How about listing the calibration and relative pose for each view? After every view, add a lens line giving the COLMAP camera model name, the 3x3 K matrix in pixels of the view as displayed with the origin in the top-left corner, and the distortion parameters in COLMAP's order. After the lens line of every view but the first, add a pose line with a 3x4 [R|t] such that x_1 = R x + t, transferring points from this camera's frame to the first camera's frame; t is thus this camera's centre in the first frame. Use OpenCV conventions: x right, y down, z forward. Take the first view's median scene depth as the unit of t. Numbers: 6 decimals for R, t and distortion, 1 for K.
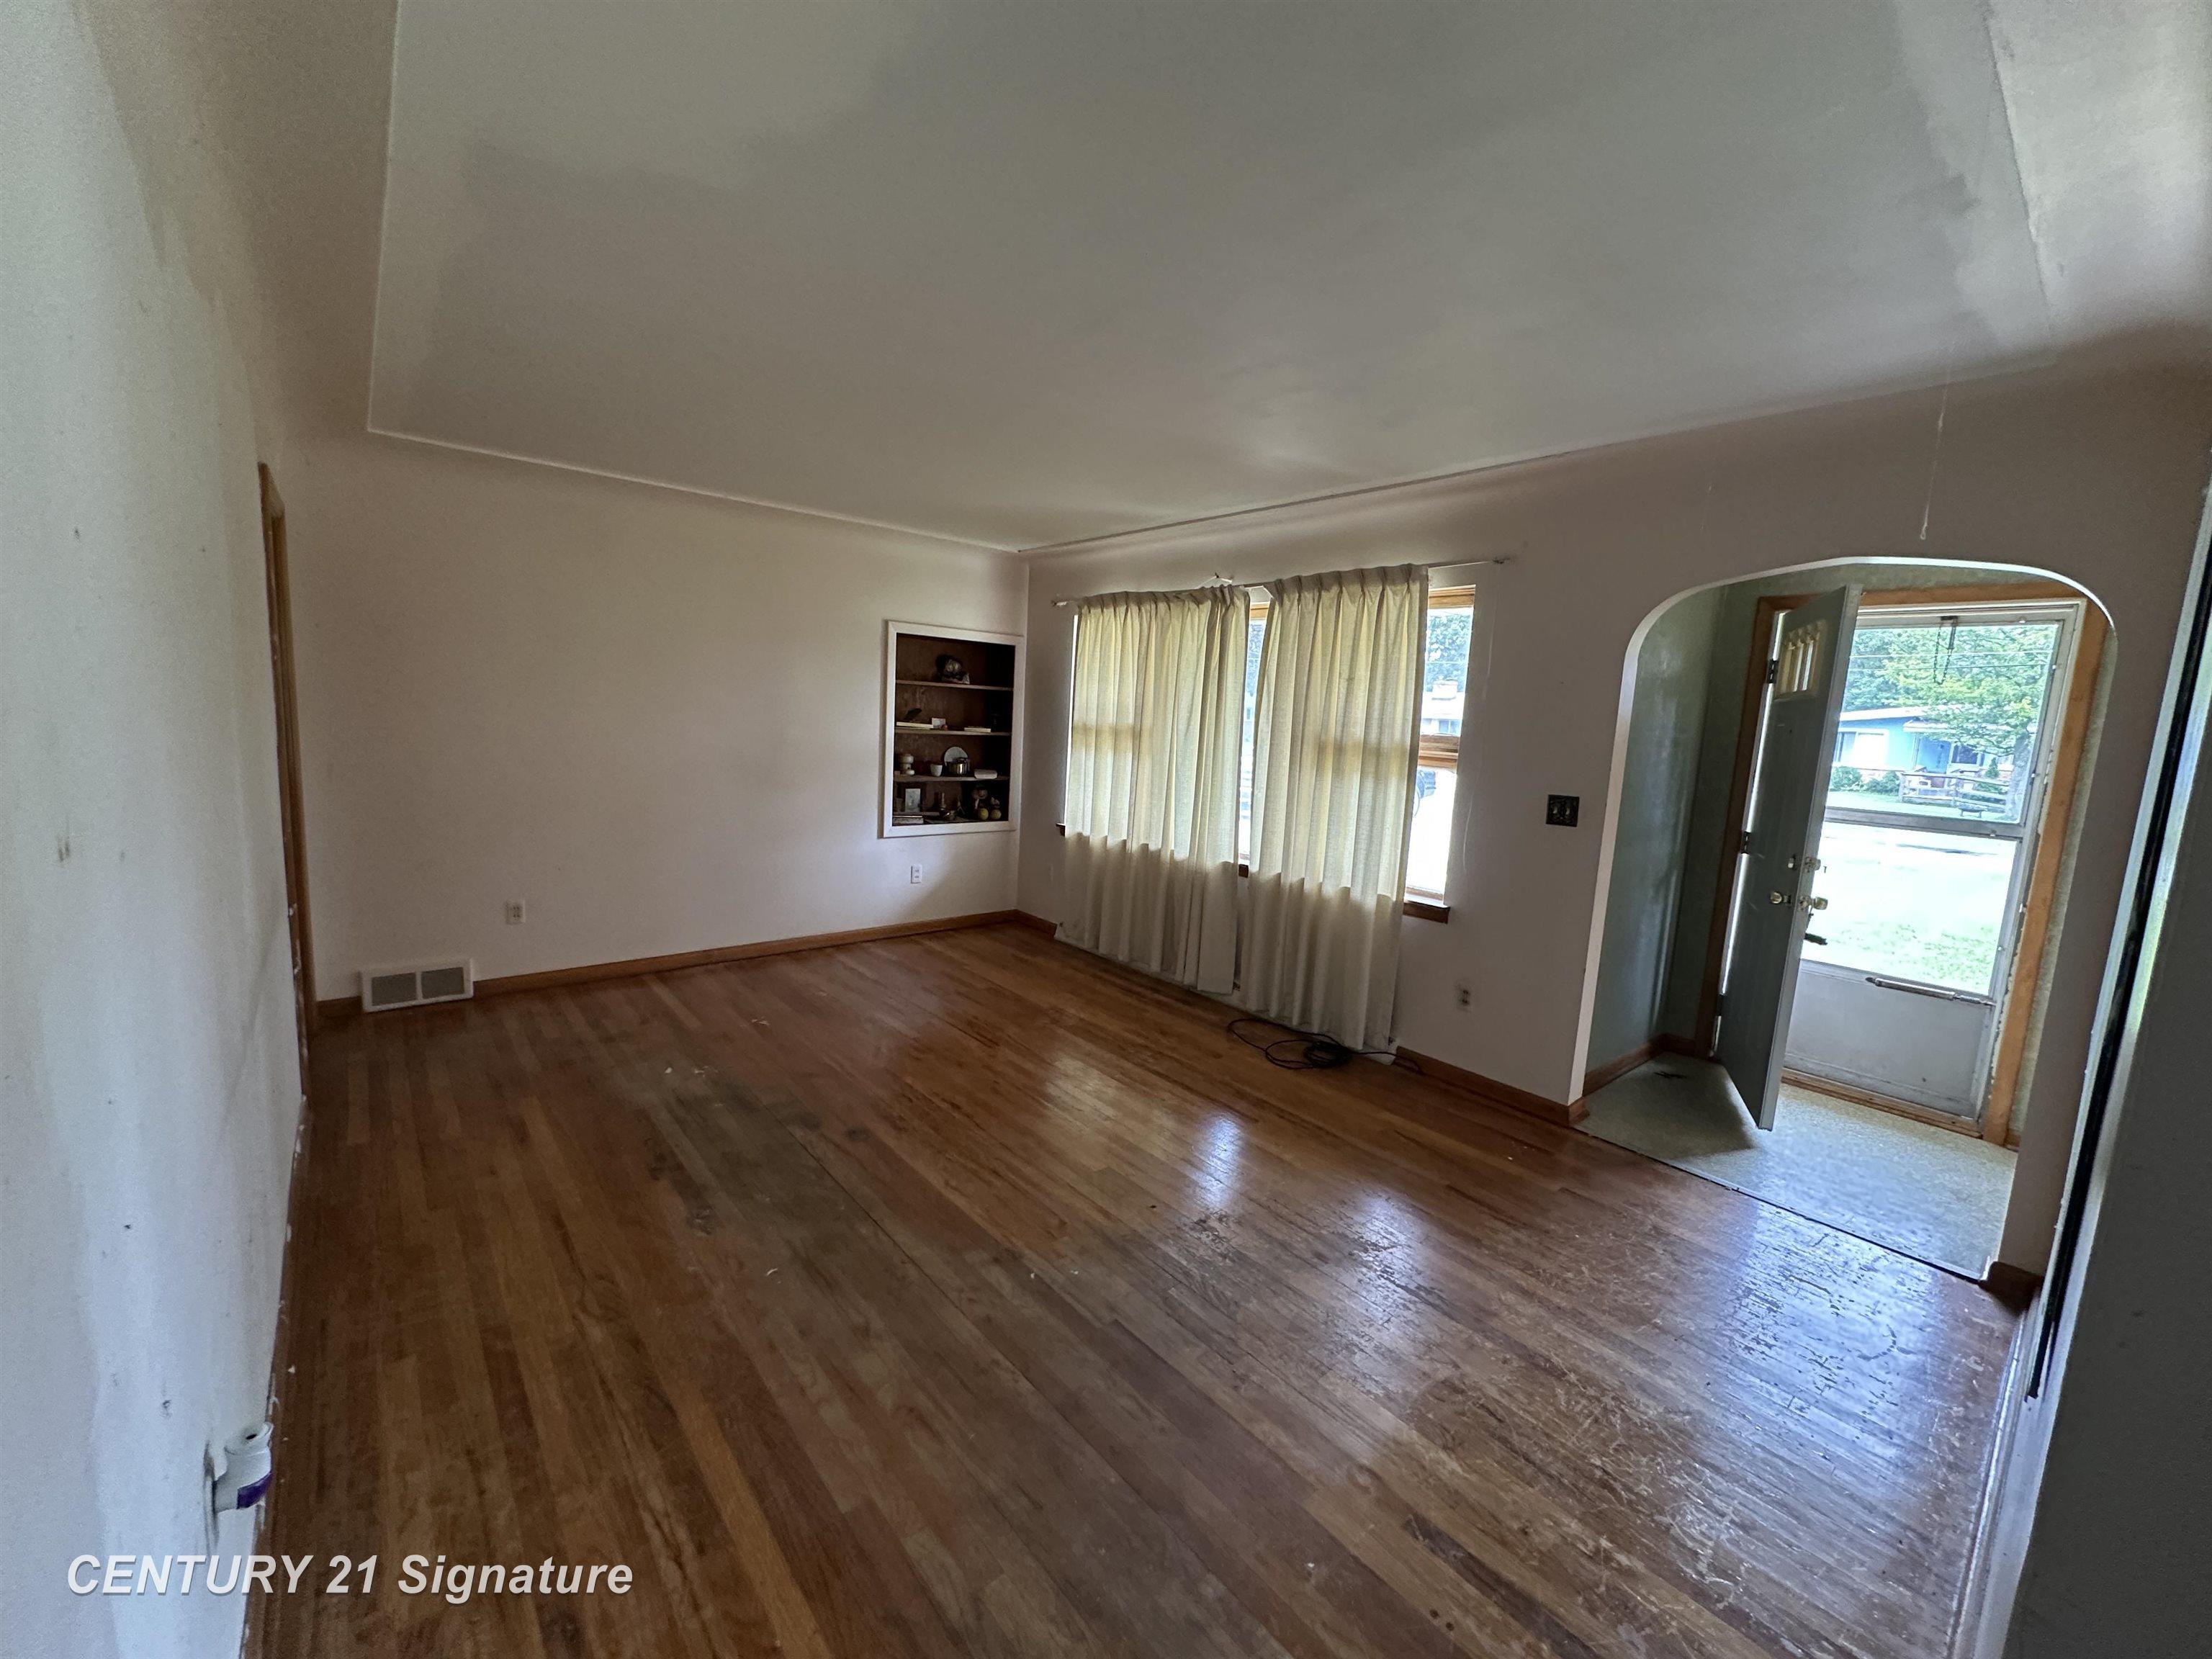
lens RADIAL K [[882.7, 0, 1121.4], [0, 882.7, 829.4], [0, 0, 1]] dist [-0.006244, -0.000305]
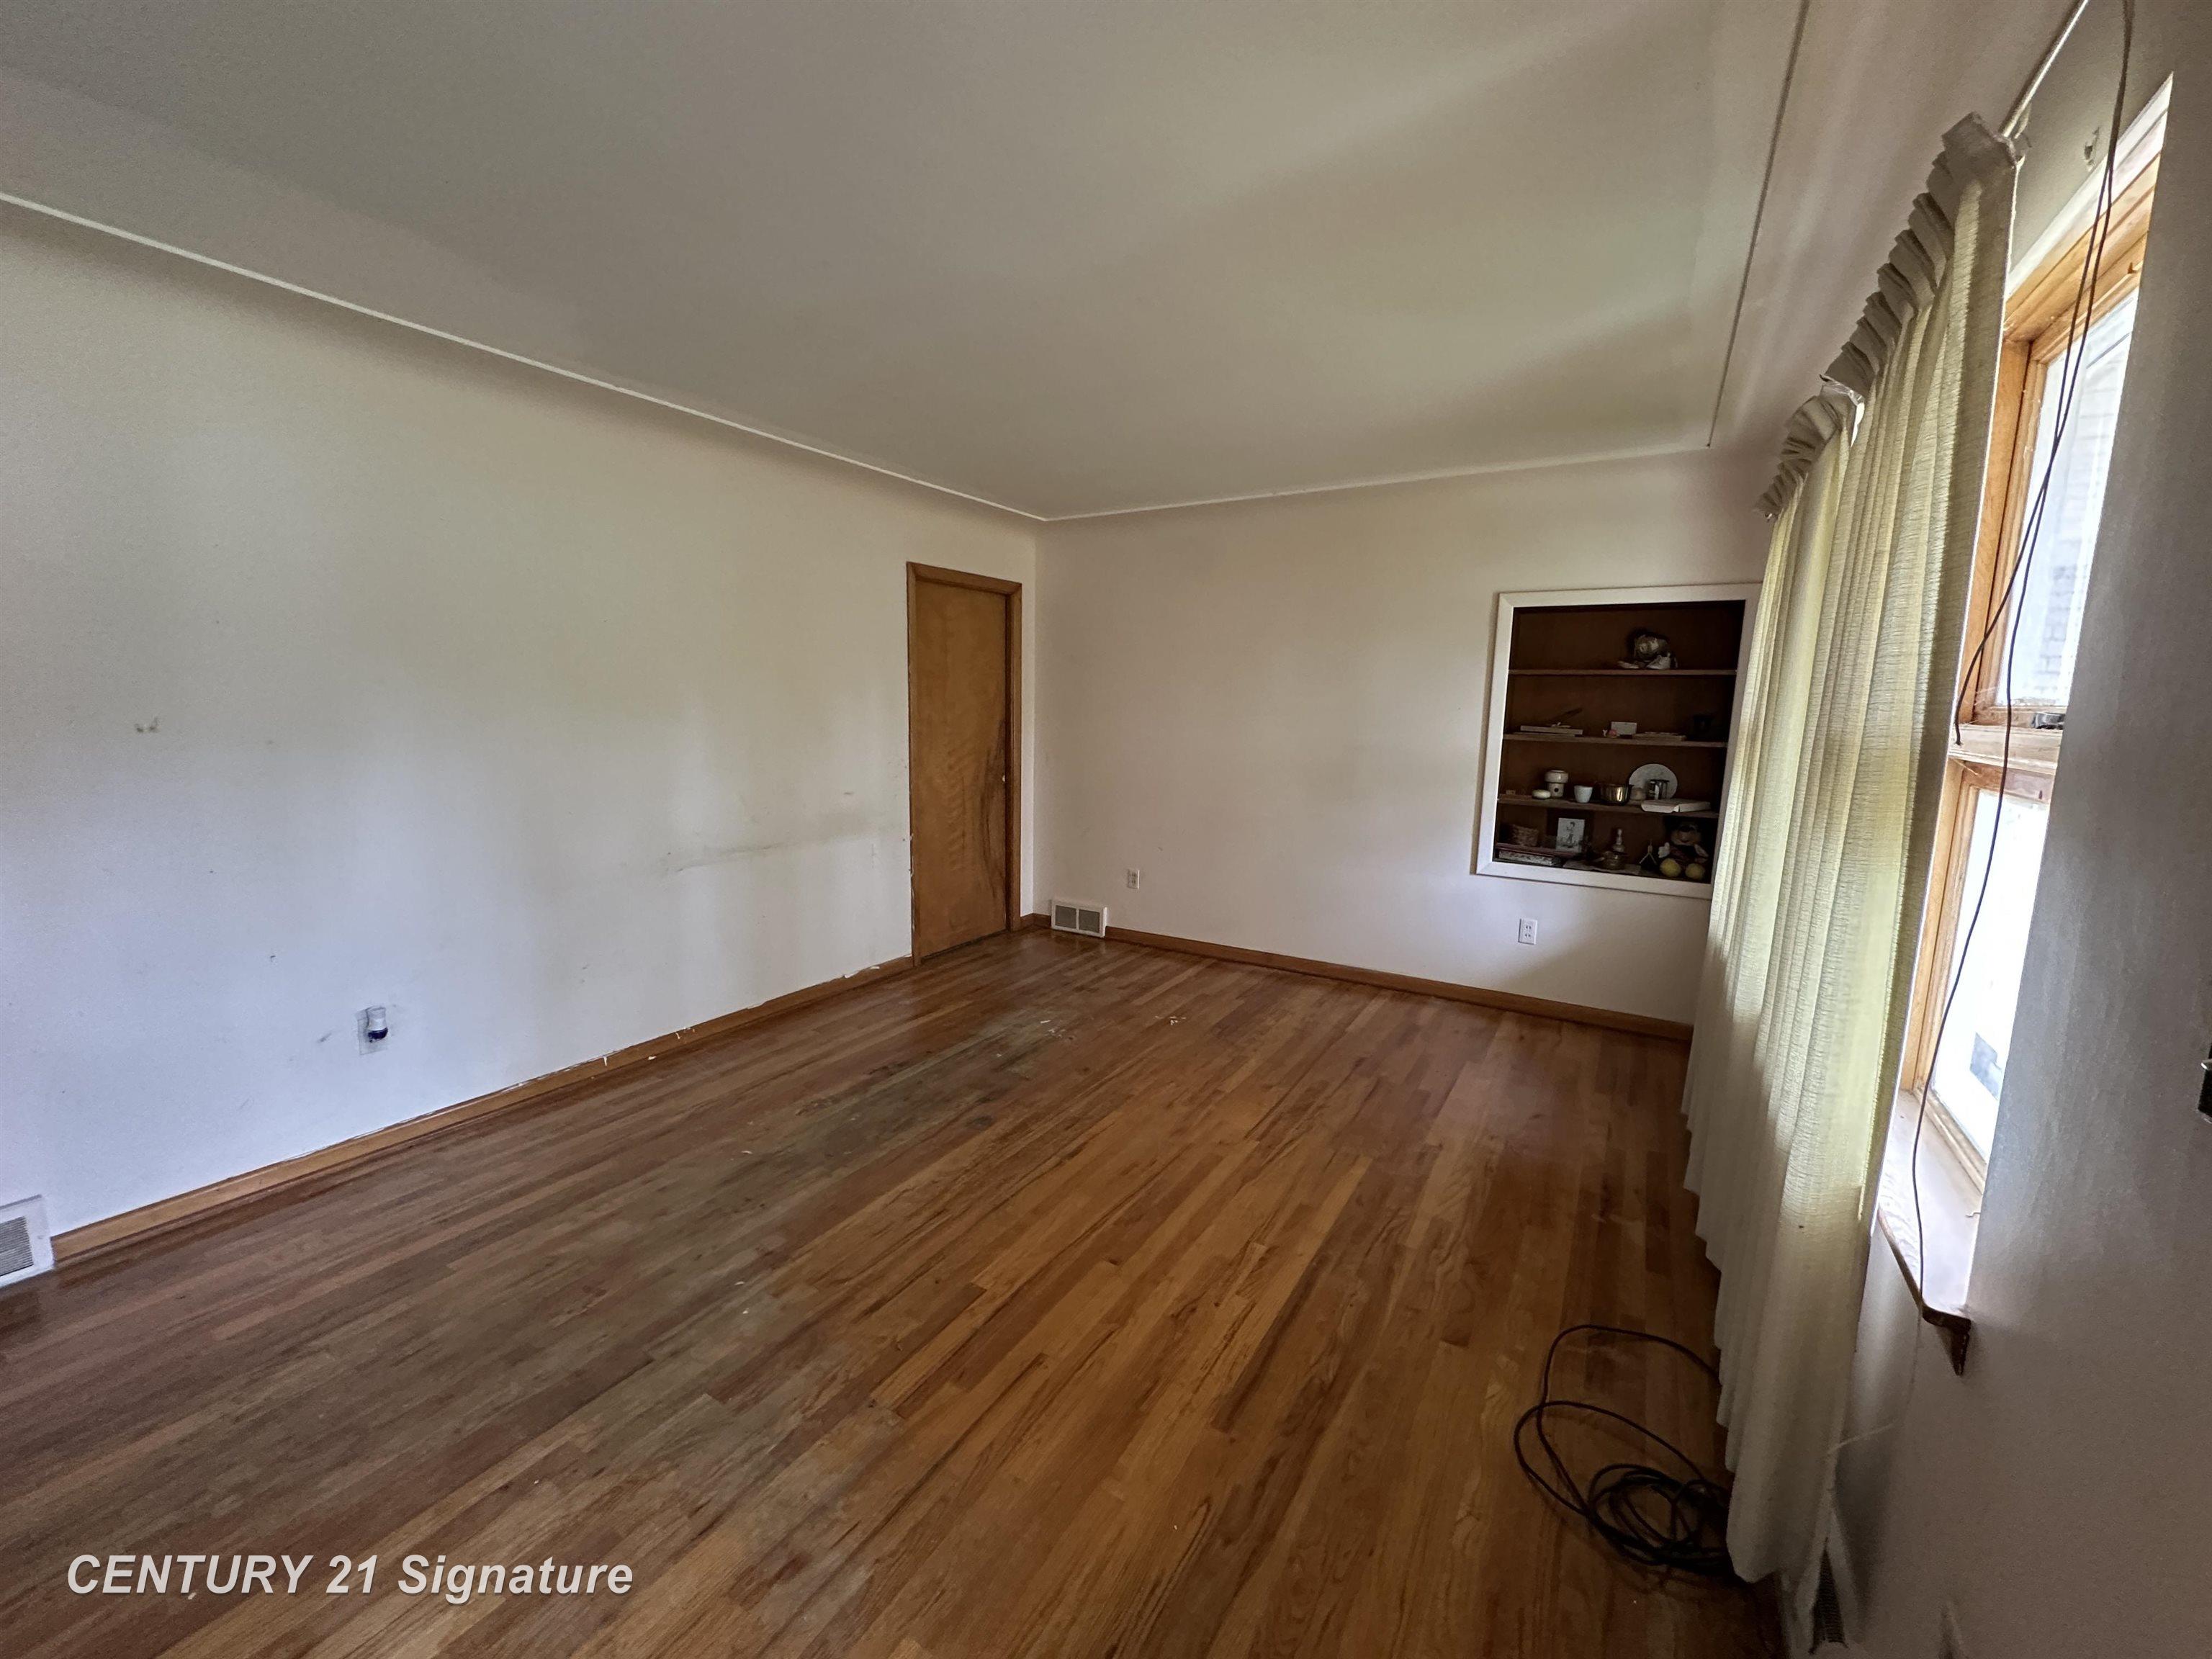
lens RADIAL K [[882.7, 0, 1108.1], [0, 882.7, 834.7], [0, 0, 1]] dist [-0.006244, -0.000305]
pose [[0.299660, 0.098851, -0.948911, 0.476204], [-0.129552, 0.989621, 0.062180, -0.040179], [0.945209, 0.104301, 0.309356, 0.575700]]
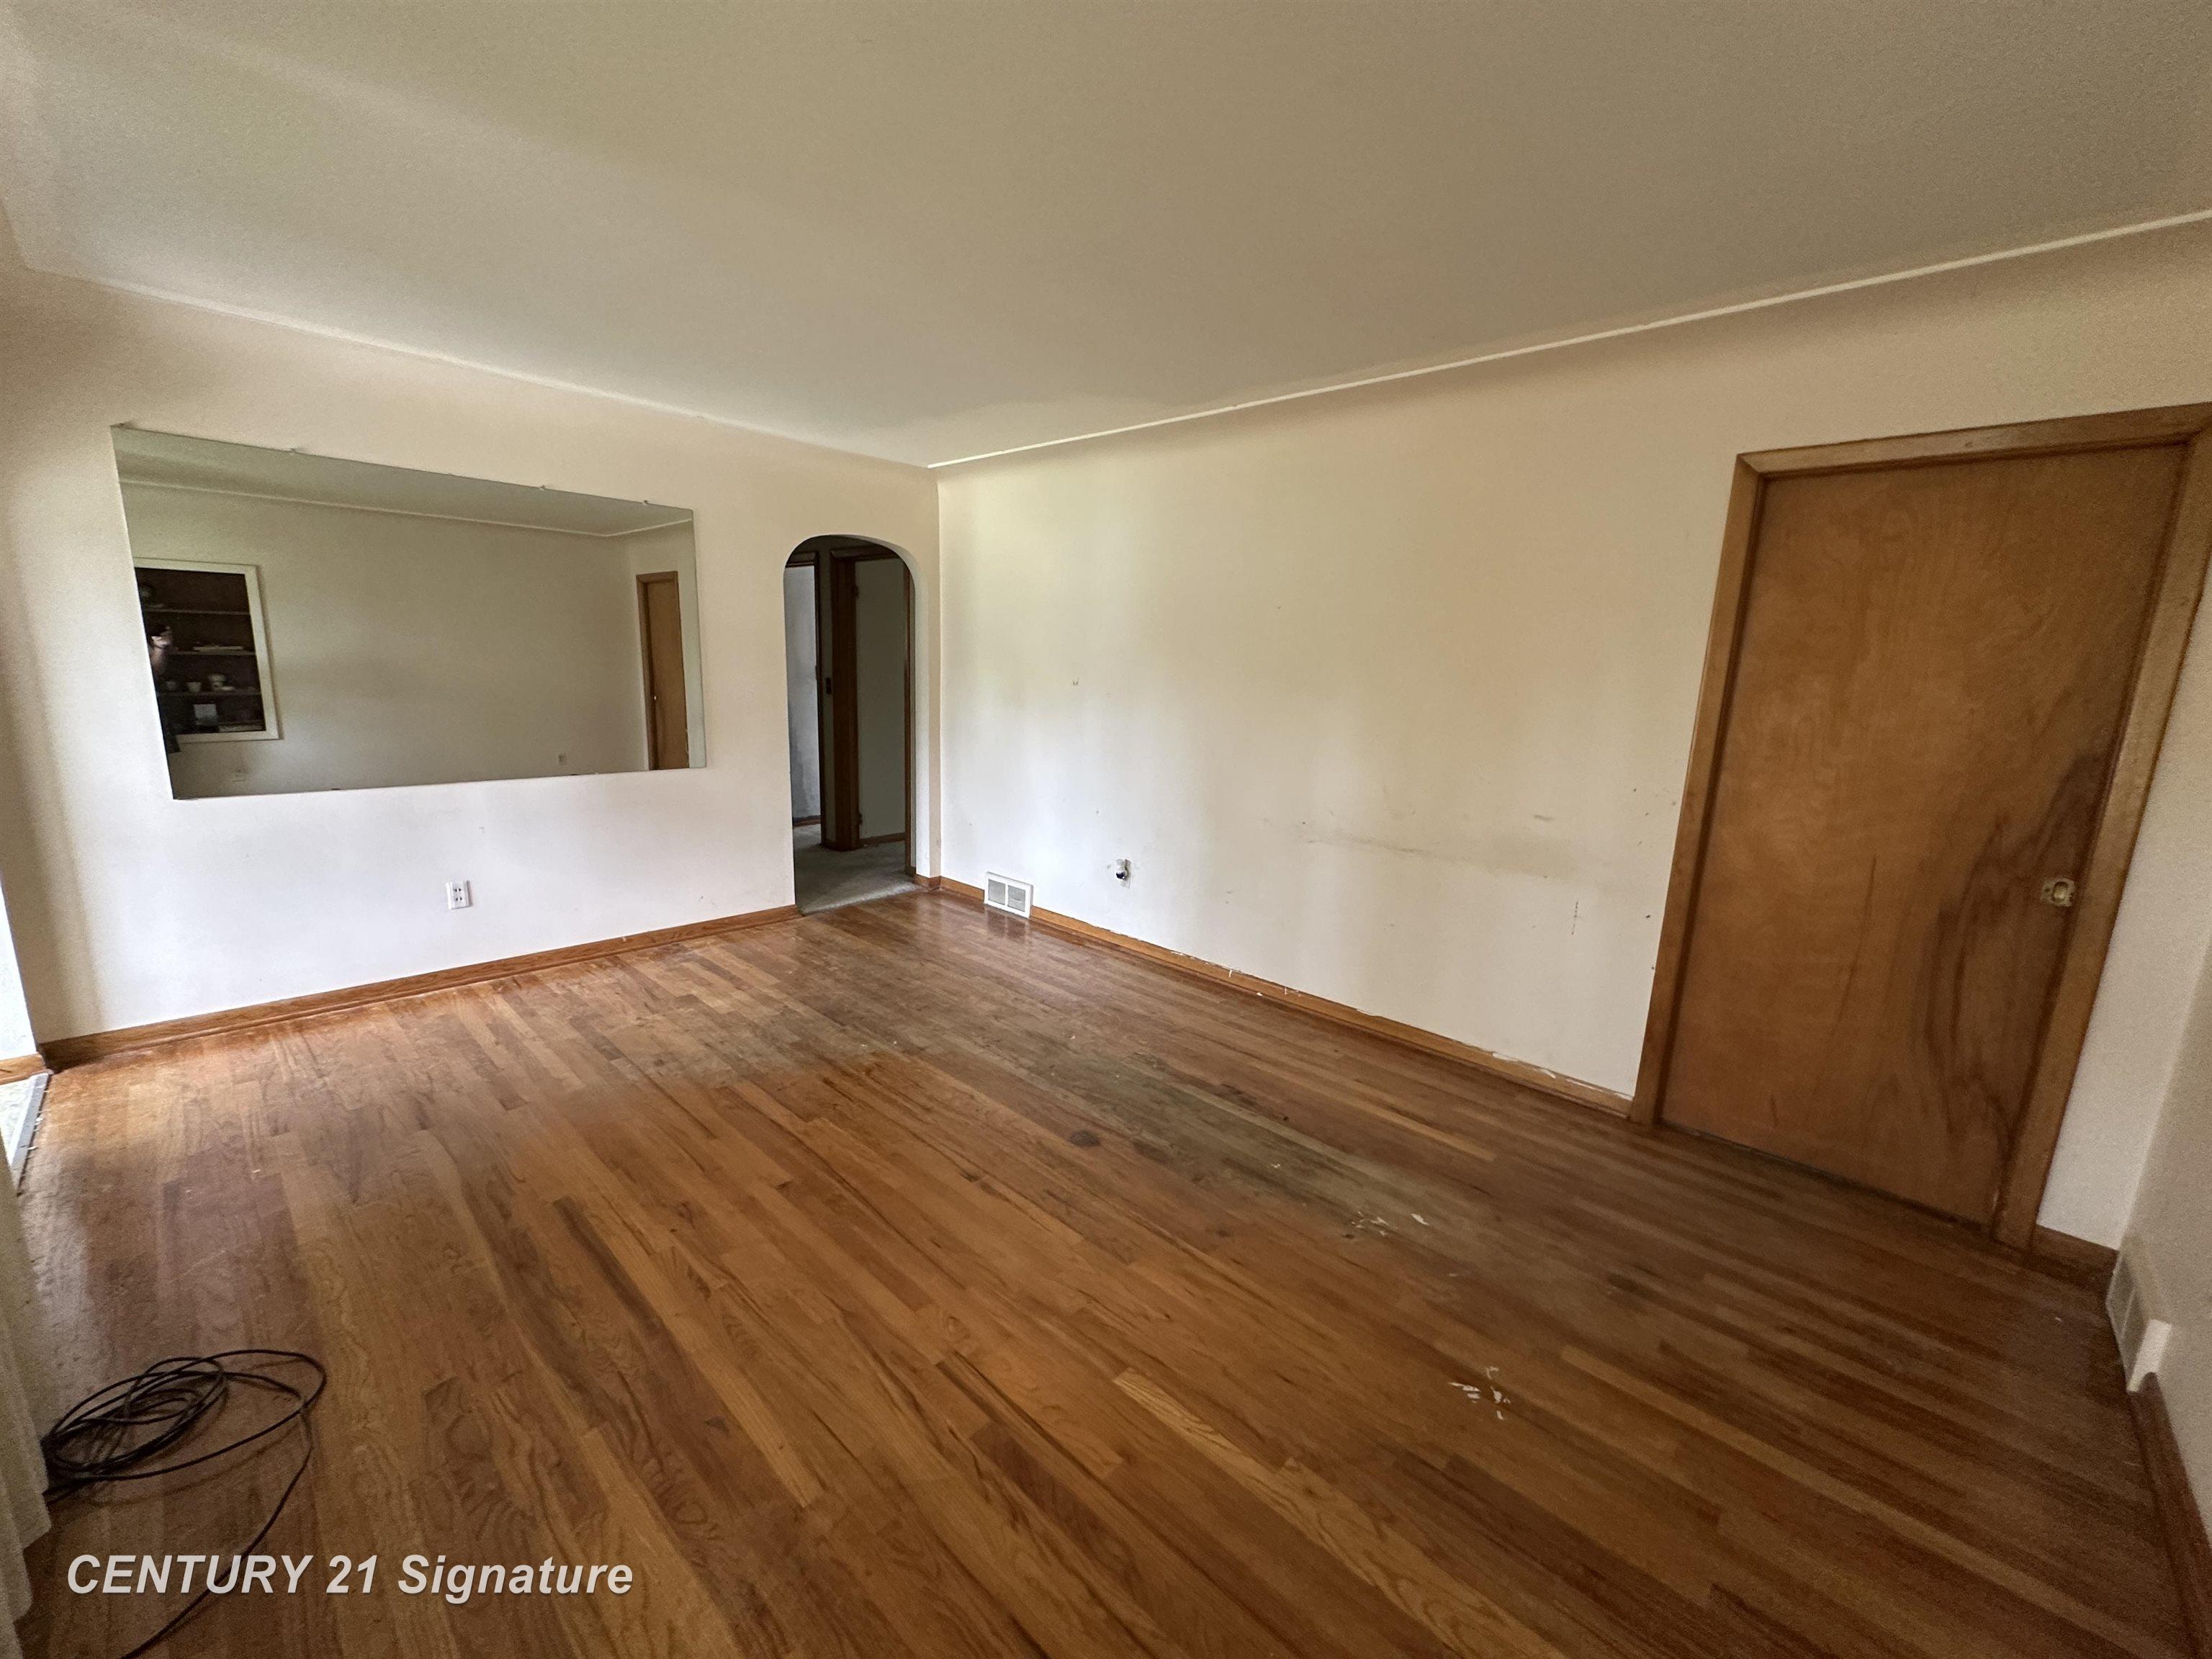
lens RADIAL K [[882.7, 0, 1107.1], [0, 882.7, 824.8], [0, 0, 1]] dist [-0.006244, -0.000305]
pose [[-0.991401, -0.068815, -0.111302, -0.143877], [-0.100469, 0.945253, 0.310489, -0.170280], [0.083842, 0.319002, -0.944038, 1.264783]]
